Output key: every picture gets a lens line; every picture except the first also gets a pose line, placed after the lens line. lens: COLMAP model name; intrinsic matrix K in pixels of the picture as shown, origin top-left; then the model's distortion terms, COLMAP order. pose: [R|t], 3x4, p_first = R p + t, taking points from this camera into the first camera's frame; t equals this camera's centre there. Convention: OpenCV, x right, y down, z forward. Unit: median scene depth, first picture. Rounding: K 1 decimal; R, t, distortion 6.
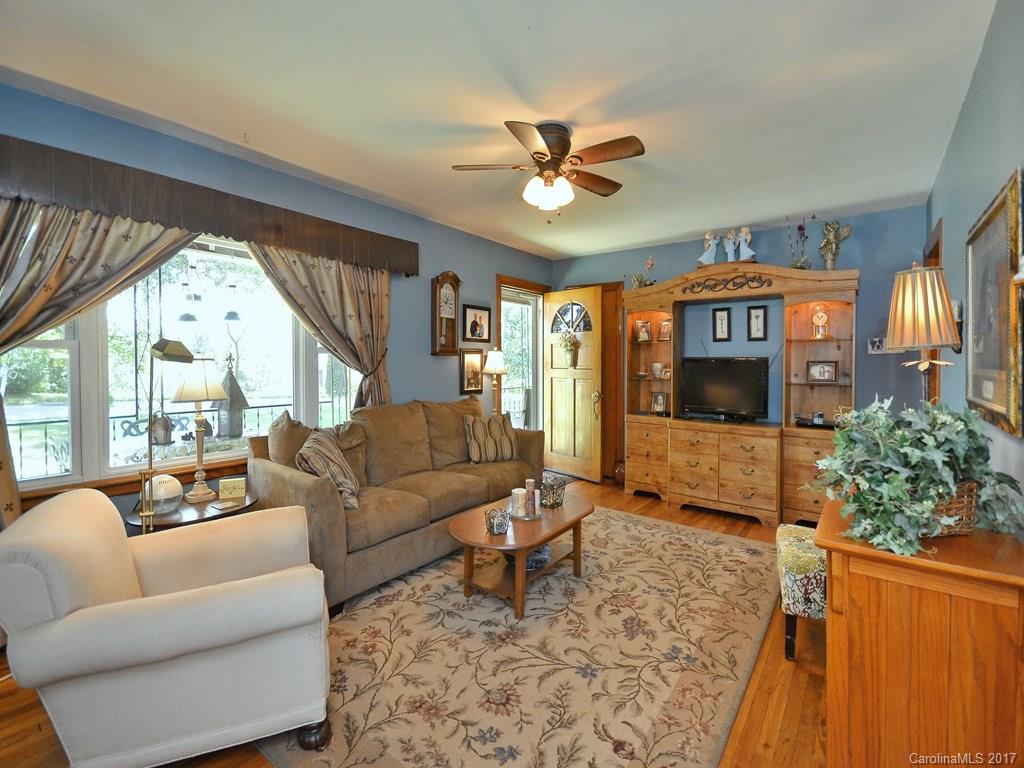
lens RADIAL K [[434.5, 0, 514.3], [0, 434.5, 373.0], [0, 0, 1]] dist [-0.001329, -0.000089]
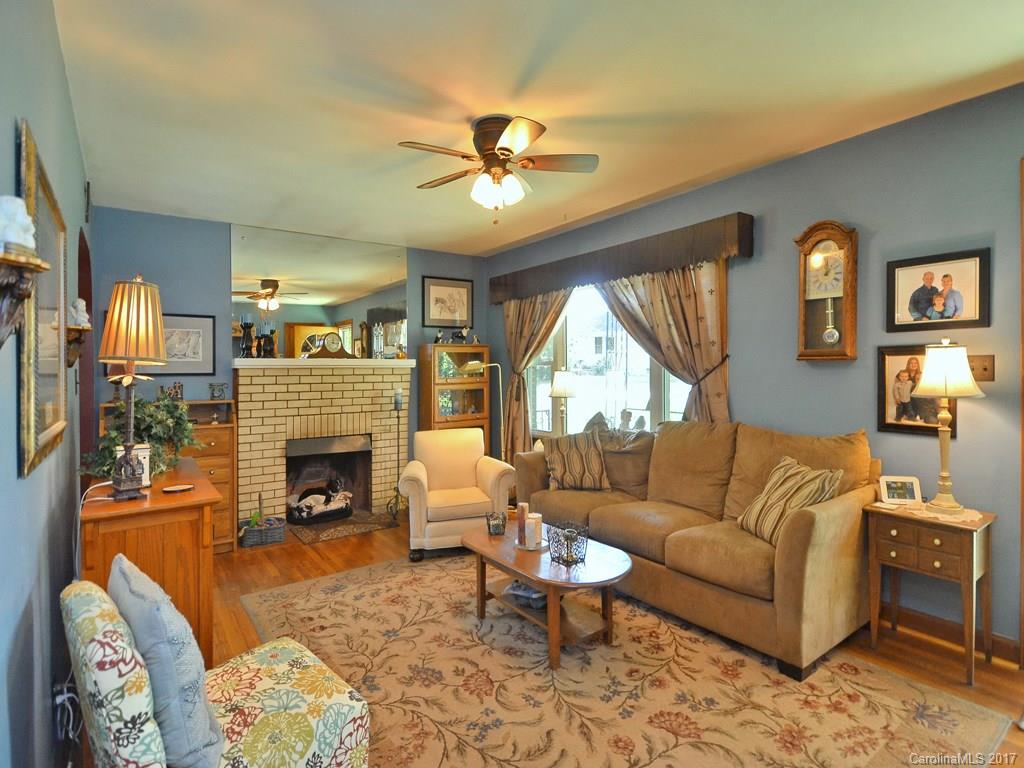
lens RADIAL K [[526.1, 0, 512.0], [0, 526.1, 384.0], [0, 0, 1]] dist [0.000148, 0.000047]
pose [[-0.259675, 0.025336, -0.965364, 1.110559], [-0.014406, 0.999443, 0.030106, -0.039027], [0.965589, 0.021724, -0.259165, 1.274012]]
